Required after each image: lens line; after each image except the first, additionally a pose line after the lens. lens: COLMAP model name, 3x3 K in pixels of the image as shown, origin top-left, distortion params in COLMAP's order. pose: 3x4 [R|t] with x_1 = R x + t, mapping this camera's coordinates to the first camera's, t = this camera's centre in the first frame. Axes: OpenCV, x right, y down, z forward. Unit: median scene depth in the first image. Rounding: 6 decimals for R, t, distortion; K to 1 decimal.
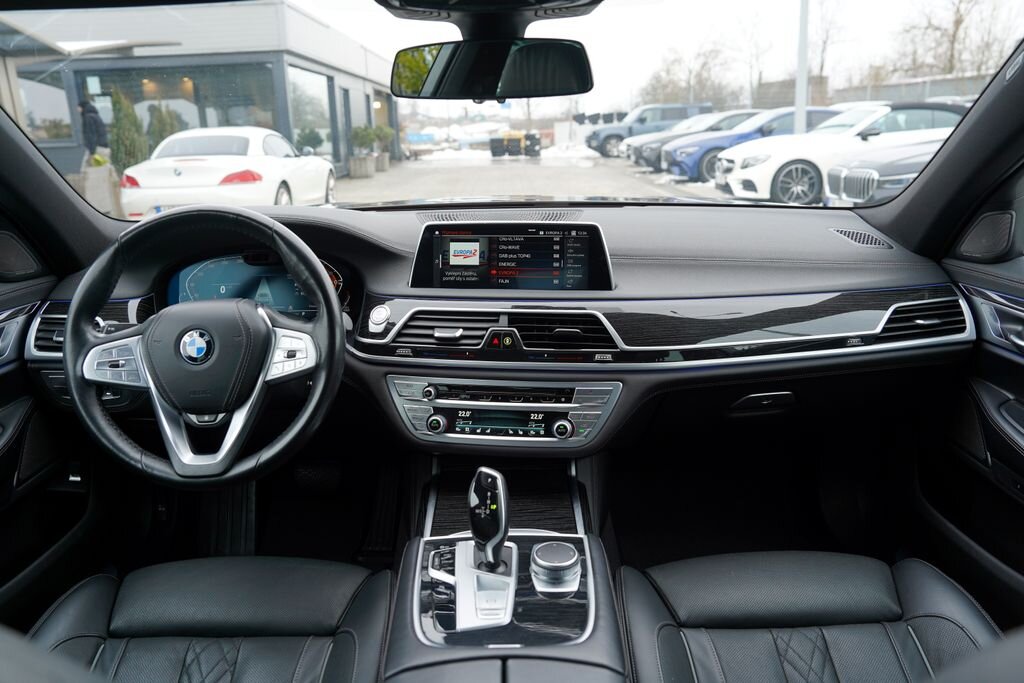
lens RADIAL K [[703.7, 0, 512.3], [0, 703.7, 328.5], [0, 0, 1]] dist [-0.101056, 0.078831]
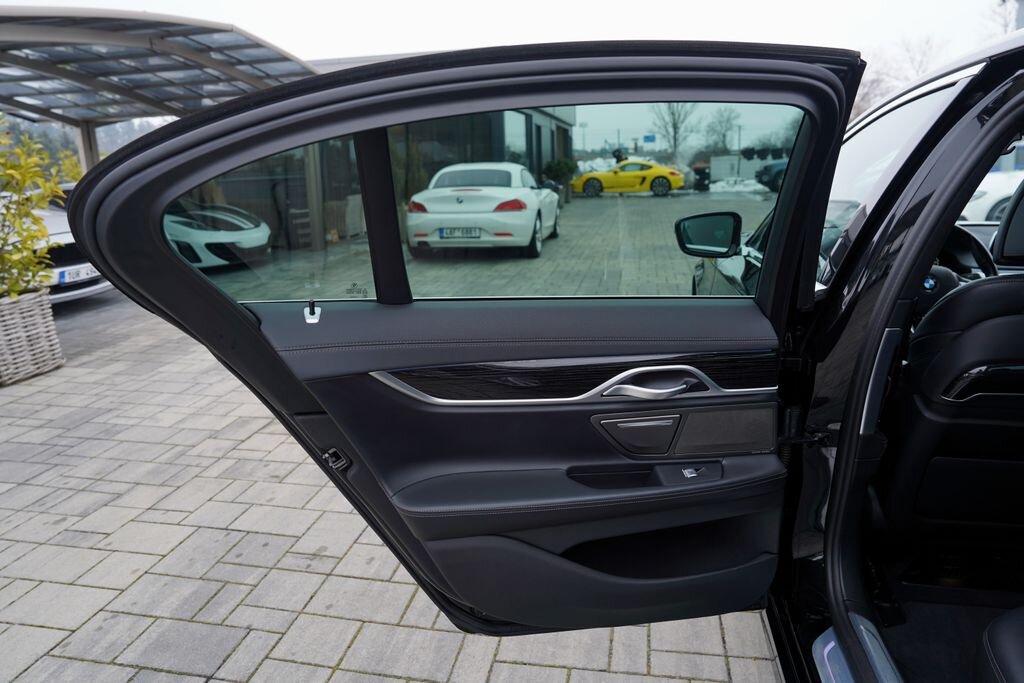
lens RADIAL K [[703.7, 0, 512.3], [0, 703.7, 328.5], [0, 0, 1]] dist [-0.101056, 0.078831]
pose [[0.981163, 0.040138, -0.188968, -0.179256], [-0.048487, 0.998032, -0.039766, 0.042511], [0.187000, 0.048179, 0.981178, -0.180473]]
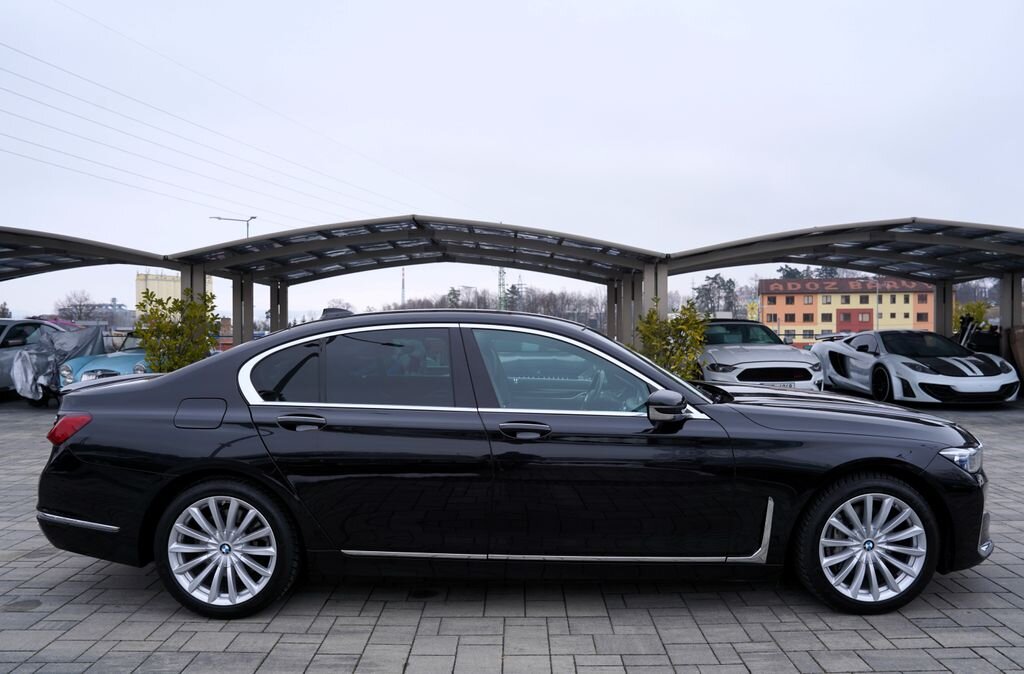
lens RADIAL K [[702.9, 0, 512.0], [0, 702.9, 337.0], [0, 0, 1]] dist [-0.009809, 0.000980]
pose [[-0.020883, 0.041525, -0.998919, 0.647689], [-0.266841, 0.962661, 0.045597, -0.066805], [0.963514, 0.267505, -0.009023, 0.057324]]
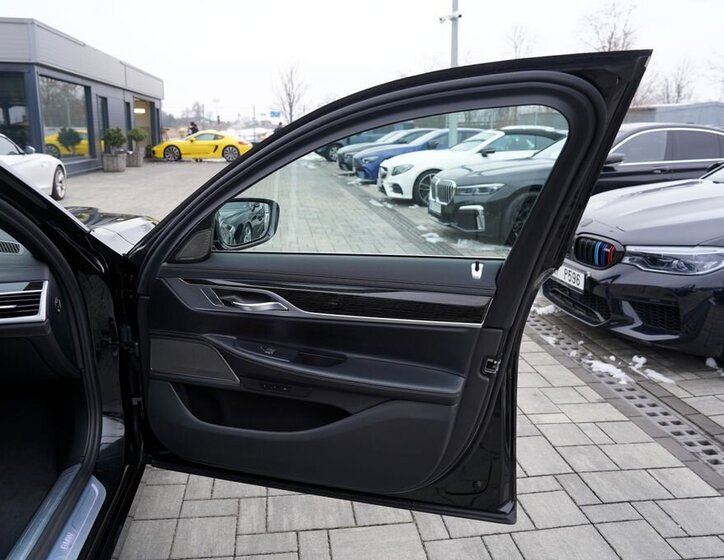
lens RADIAL K [[573.3, 0, 358.4], [0, 573.3, 282.1], [0, 0, 1]] dist [-0.083437, 0.047705]
pose [[0.990460, 0.012255, 0.137251, 0.197122], [-0.008609, 0.999595, -0.027126, -0.006228], [-0.137528, 0.025685, 0.990165, -0.047802]]
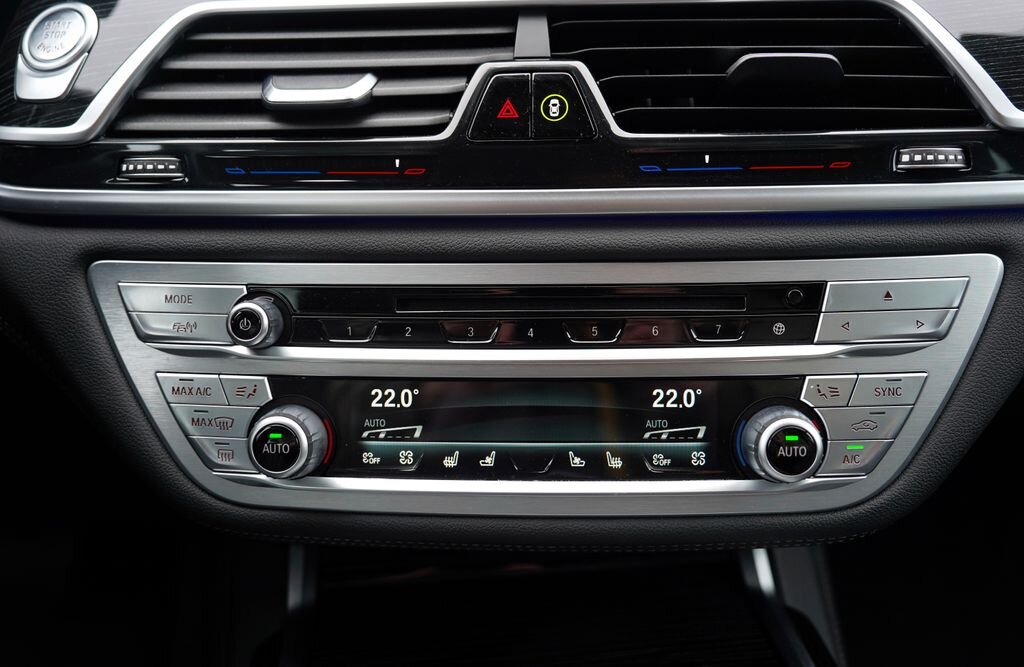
lens RADIAL K [[921.7, 0, 513.2], [0, 921.7, 294.7], [0, 0, 1]] dist [-0.012569, -0.004335]
pose [[0.997039, -0.031142, 0.070308, -0.007459], [0.029289, 0.999200, 0.027233, 0.011995], [-0.071100, -0.025094, 0.997154, 0.104980]]
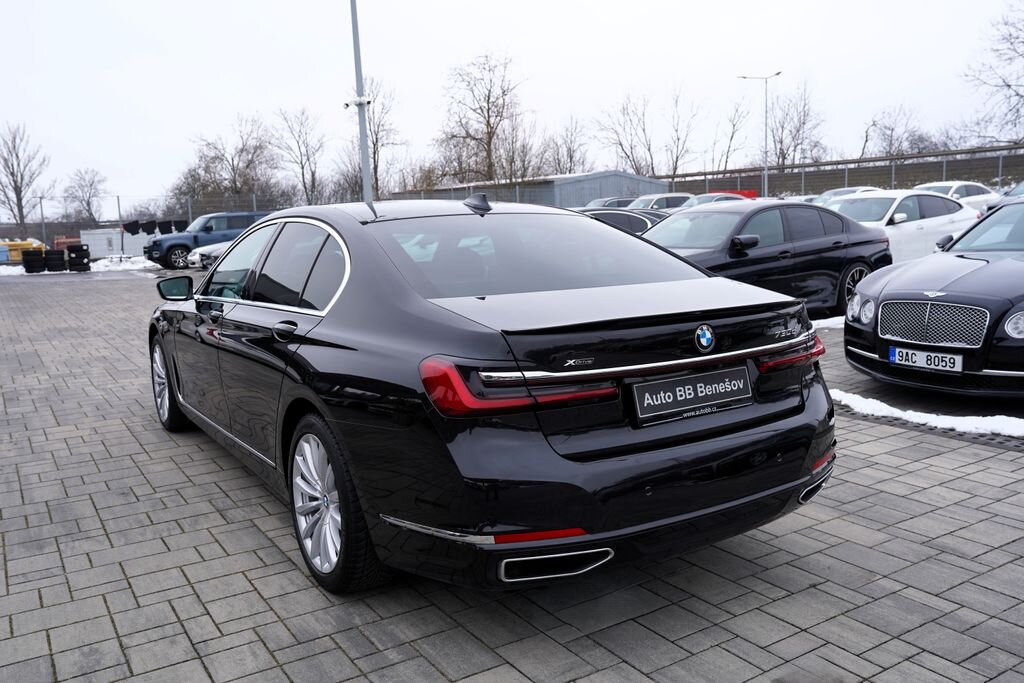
lens RADIAL K [[837.9, 0, 509.9], [0, 837.9, 332.6], [0, 0, 1]] dist [-0.059568, 0.103801]
pose [[0.847779, -0.068593, 0.525896, -0.288964], [0.151965, 0.981441, -0.116966, 0.146293], [-0.508112, 0.179079, 0.842468, -0.588630]]
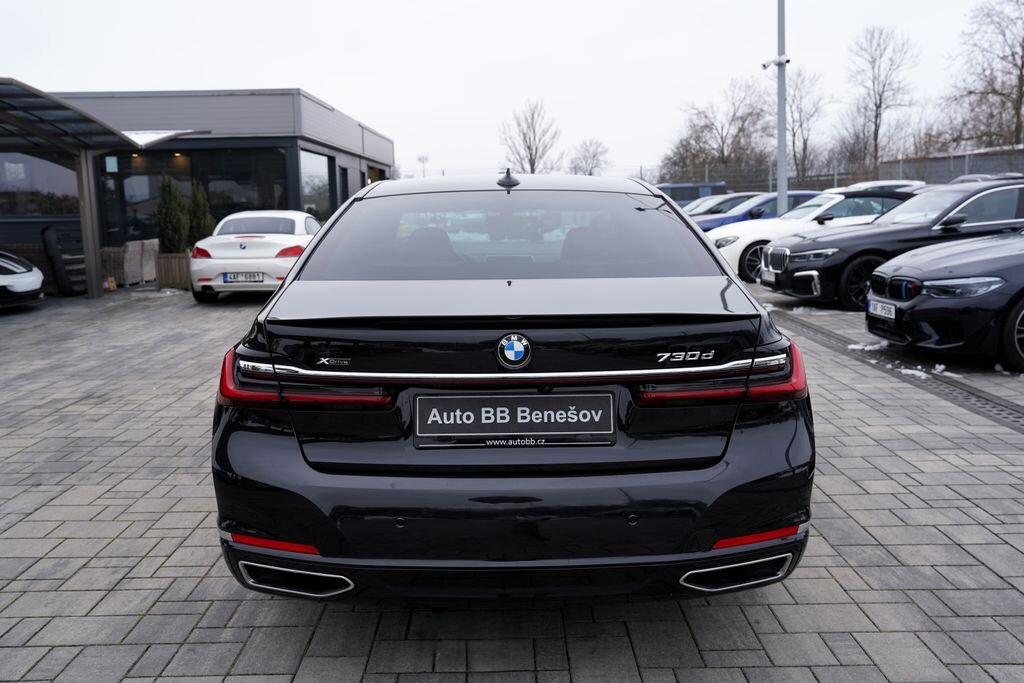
lens RADIAL K [[883.1, 0, 512.0], [0, 883.1, 341.5], [0, 0, 1]] dist [-0.054970, 0.109347]
pose [[0.999967, 0.008160, 0.000218, 0.003367], [-0.008071, 0.992315, -0.123475, 0.154447], [-0.001224, 0.123469, 0.992348, -0.632419]]
